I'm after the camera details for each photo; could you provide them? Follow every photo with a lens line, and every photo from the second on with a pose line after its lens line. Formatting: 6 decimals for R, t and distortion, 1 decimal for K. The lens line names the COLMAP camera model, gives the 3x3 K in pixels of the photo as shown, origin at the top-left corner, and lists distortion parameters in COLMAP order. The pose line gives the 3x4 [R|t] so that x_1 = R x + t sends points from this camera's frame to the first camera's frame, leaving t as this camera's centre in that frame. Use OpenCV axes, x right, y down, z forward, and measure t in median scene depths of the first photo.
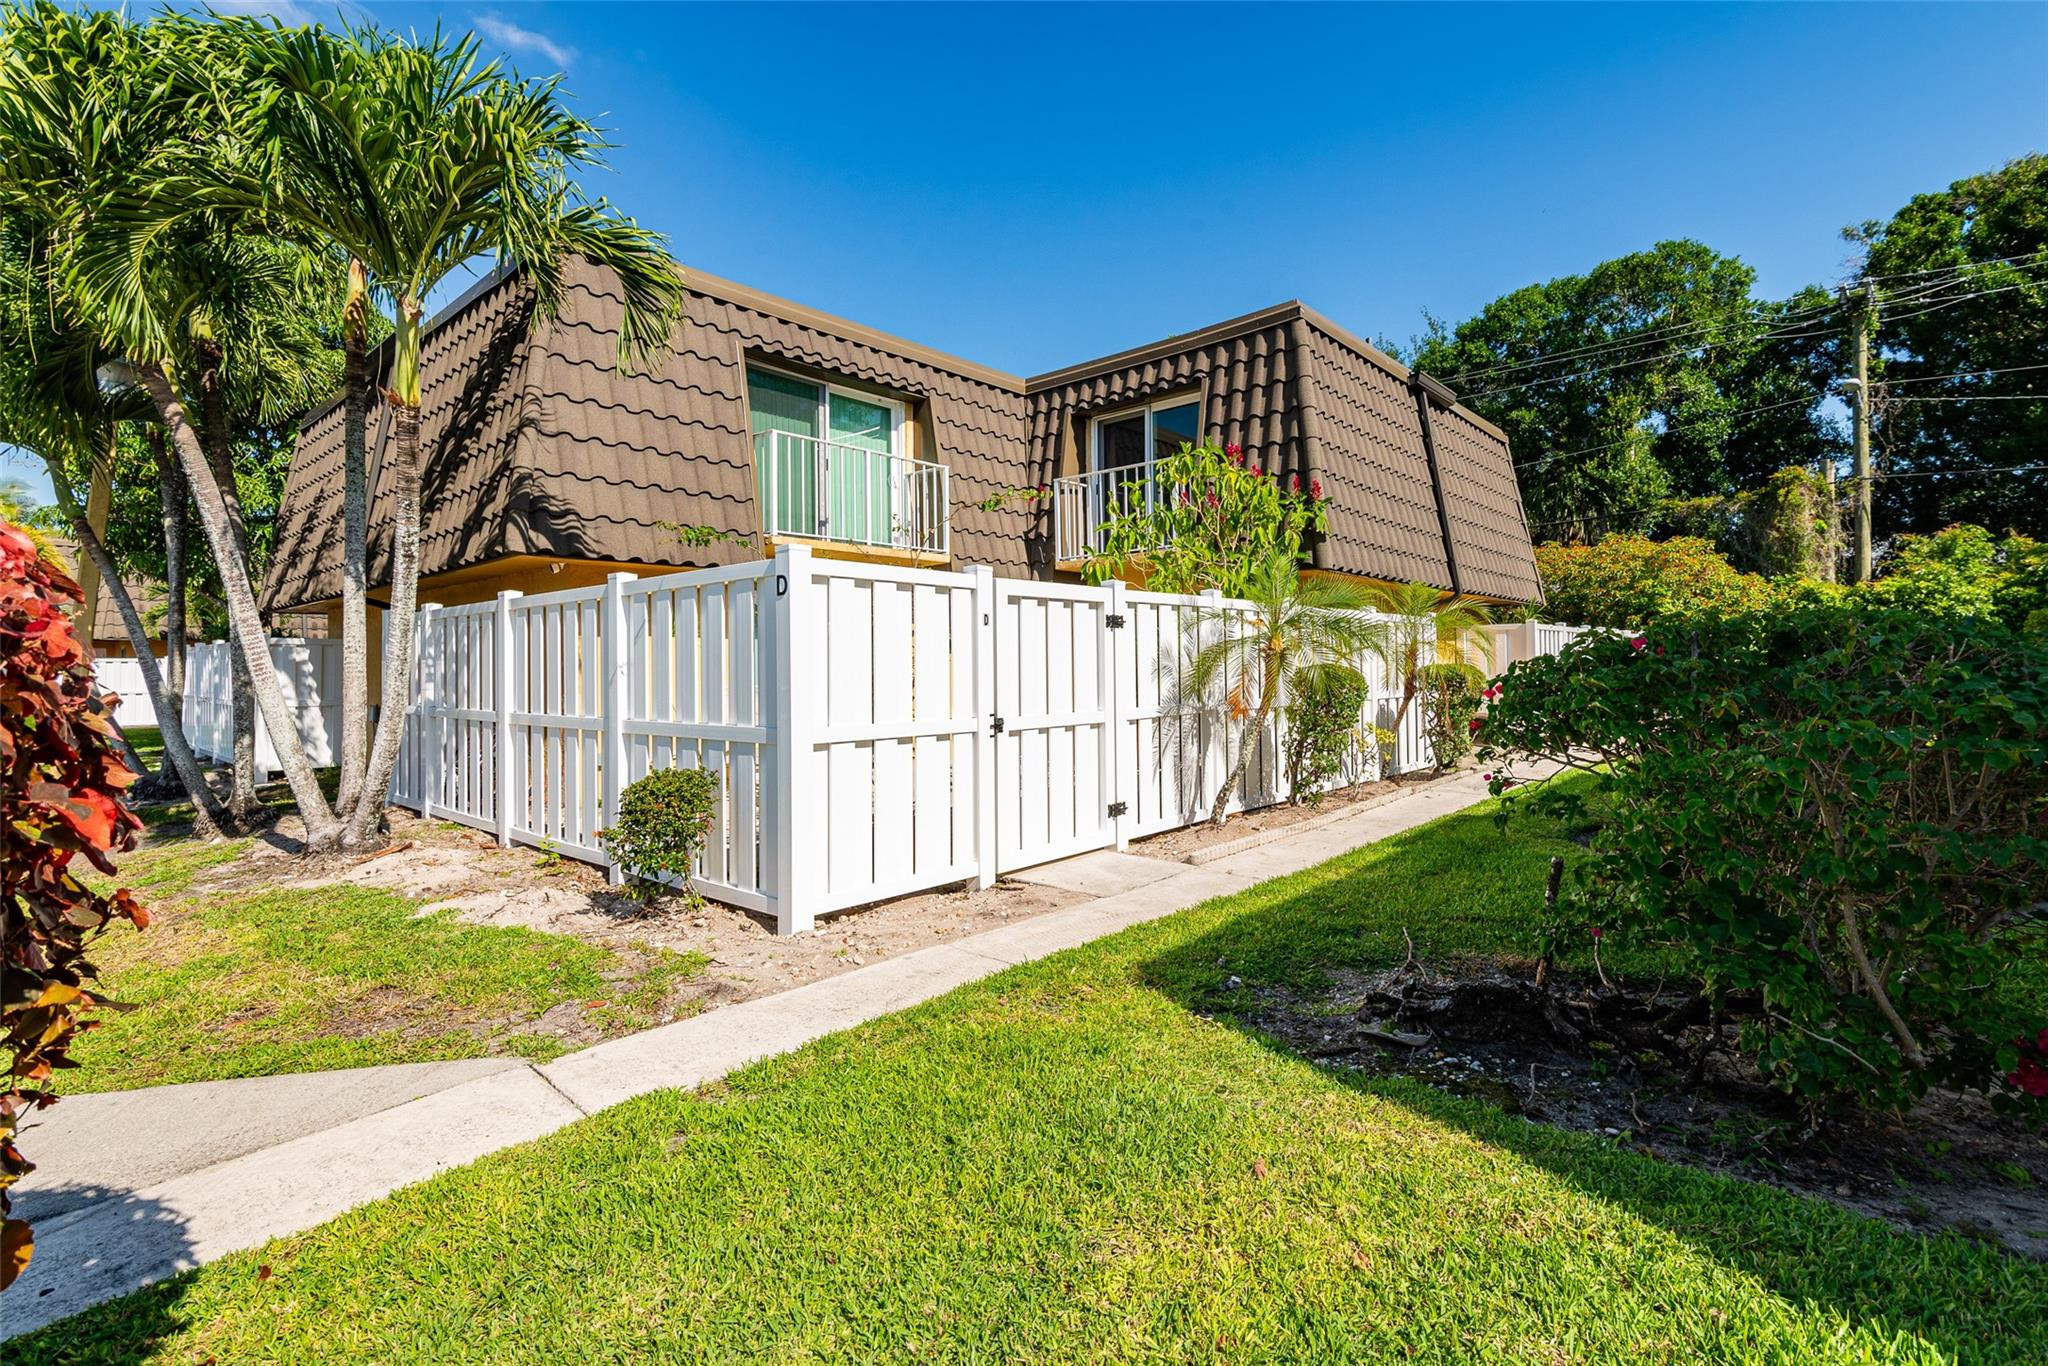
lens RADIAL K [[948.0, 0, 1024.0], [0, 948.0, 674.9], [0, 0, 1]] dist [0.002229, -0.000066]
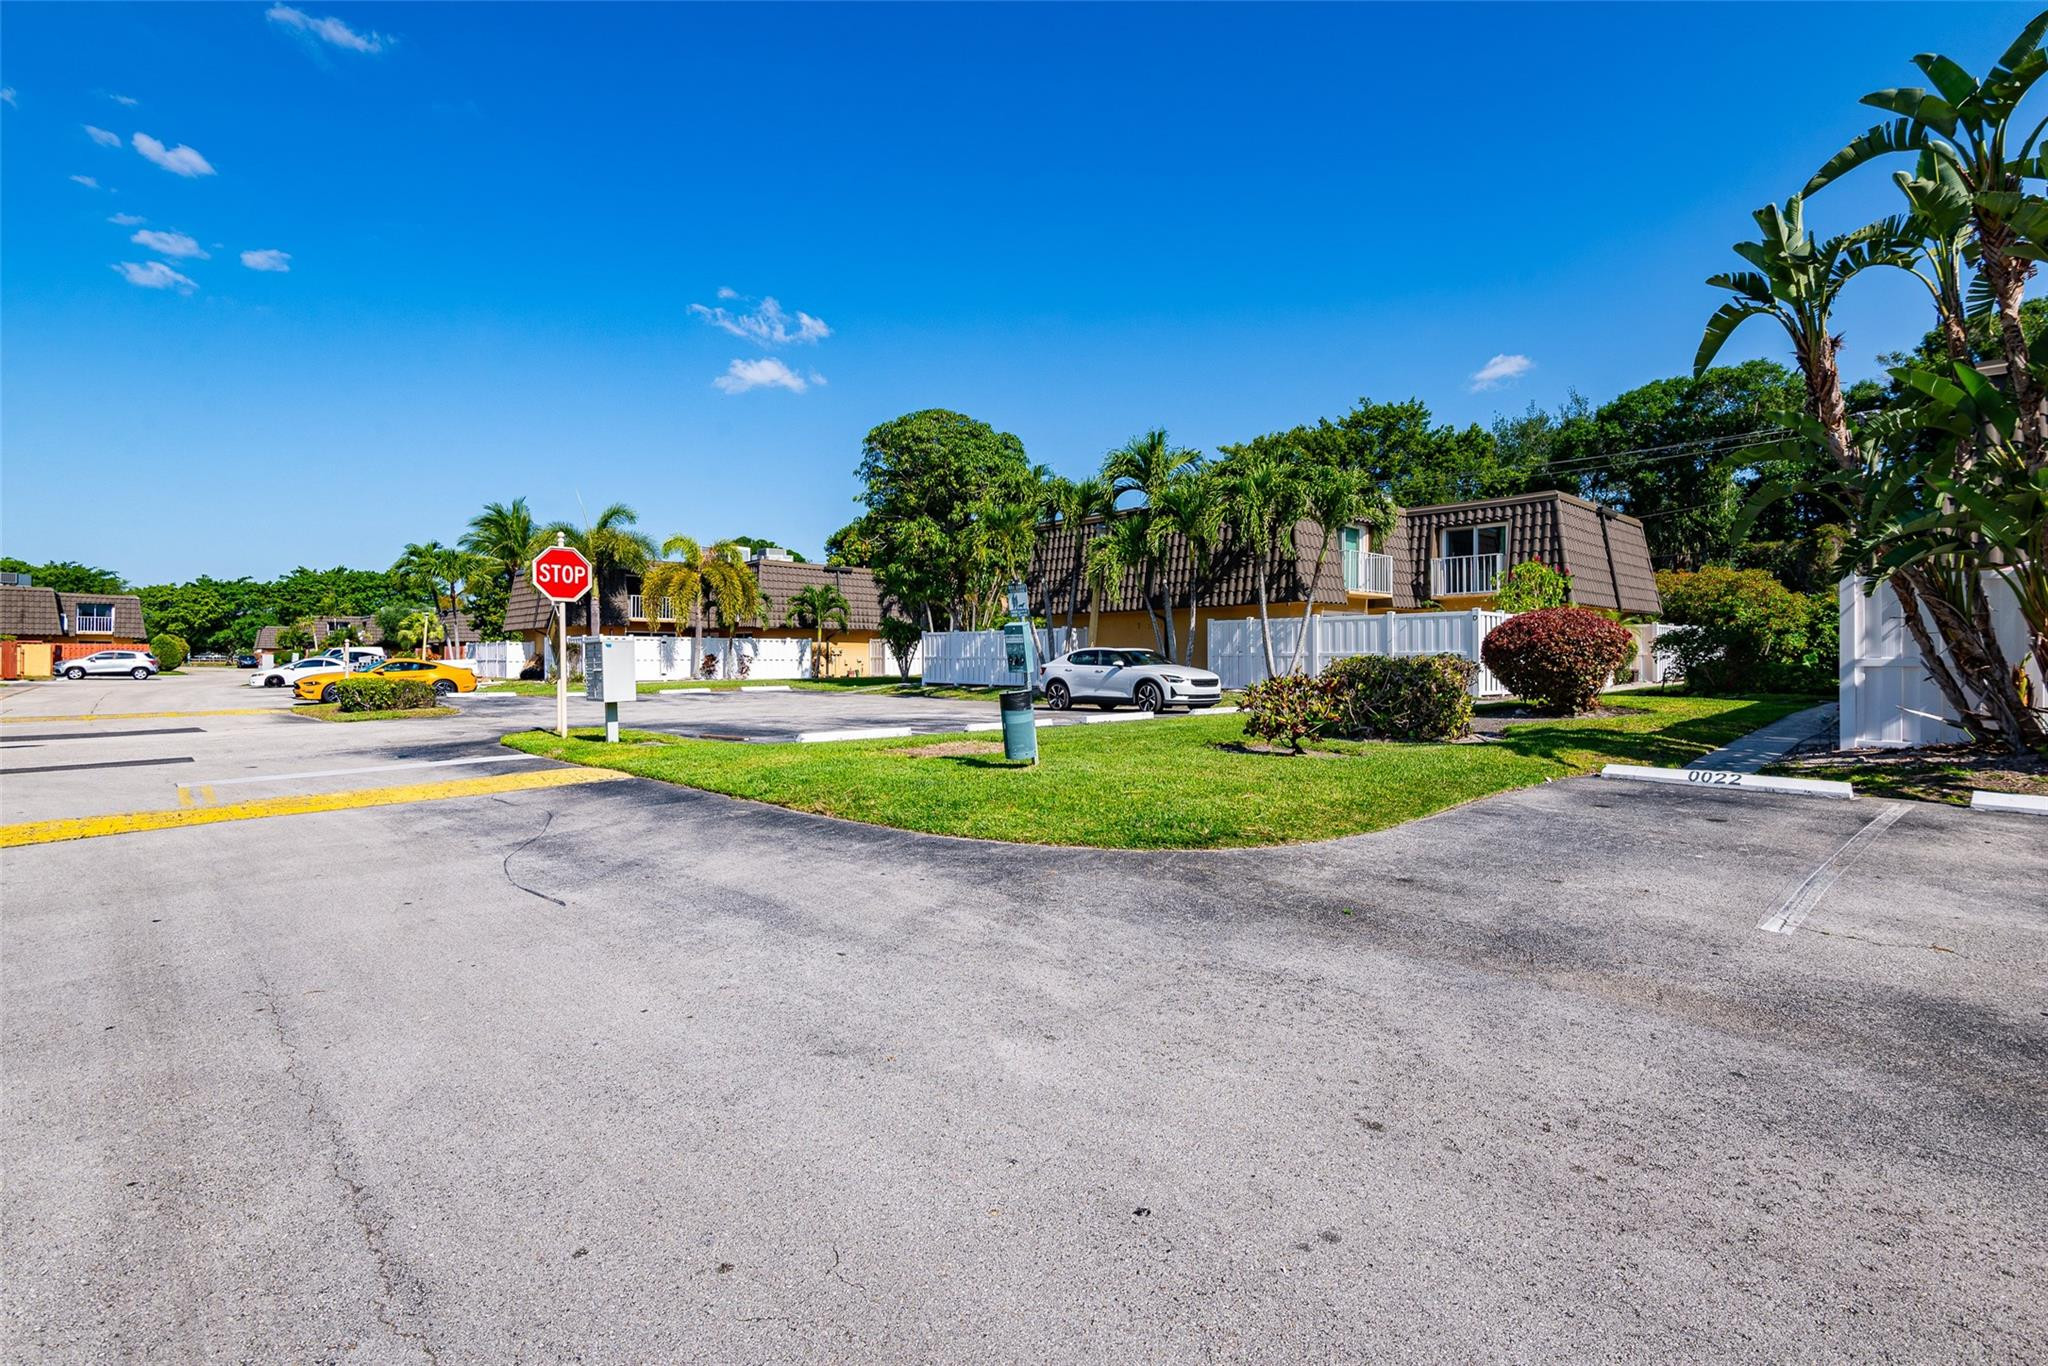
lens RADIAL K [[948.0, 0, 1023.8], [0, 948.0, 679.3], [0, 0, 1]] dist [0.002229, -0.000066]
pose [[0.996208, 0.006251, -0.086783, -0.610960], [-0.005505, 0.999946, 0.008837, 0.051795], [0.086833, -0.008325, 0.996188, -1.098522]]
